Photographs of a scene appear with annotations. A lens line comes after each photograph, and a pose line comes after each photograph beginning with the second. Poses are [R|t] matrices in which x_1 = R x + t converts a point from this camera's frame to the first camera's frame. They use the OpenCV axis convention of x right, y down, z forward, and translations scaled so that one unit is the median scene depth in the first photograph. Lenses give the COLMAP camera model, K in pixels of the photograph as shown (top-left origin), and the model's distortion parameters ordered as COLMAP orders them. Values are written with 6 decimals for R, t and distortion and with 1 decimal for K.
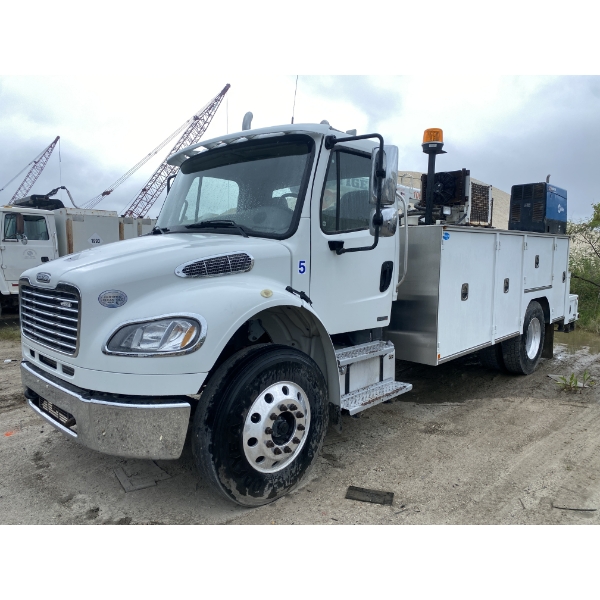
lens RADIAL K [[468.1, 0, 301.1], [0, 468.1, 300.2], [0, 0, 1]] dist [0.026911, -0.008727]
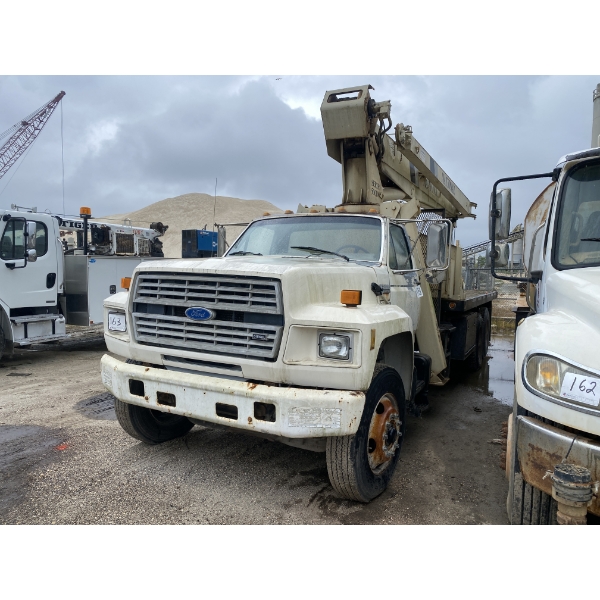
lens RADIAL K [[468.1, 0, 299.9], [0, 468.1, 299.9], [0, 0, 1]] dist [0.026911, -0.008727]
pose [[0.956657, -0.013651, 0.290897, 0.596299], [0.023498, 0.999262, -0.030383, 0.115908], [-0.290268, 0.035902, 0.956272, -1.213784]]
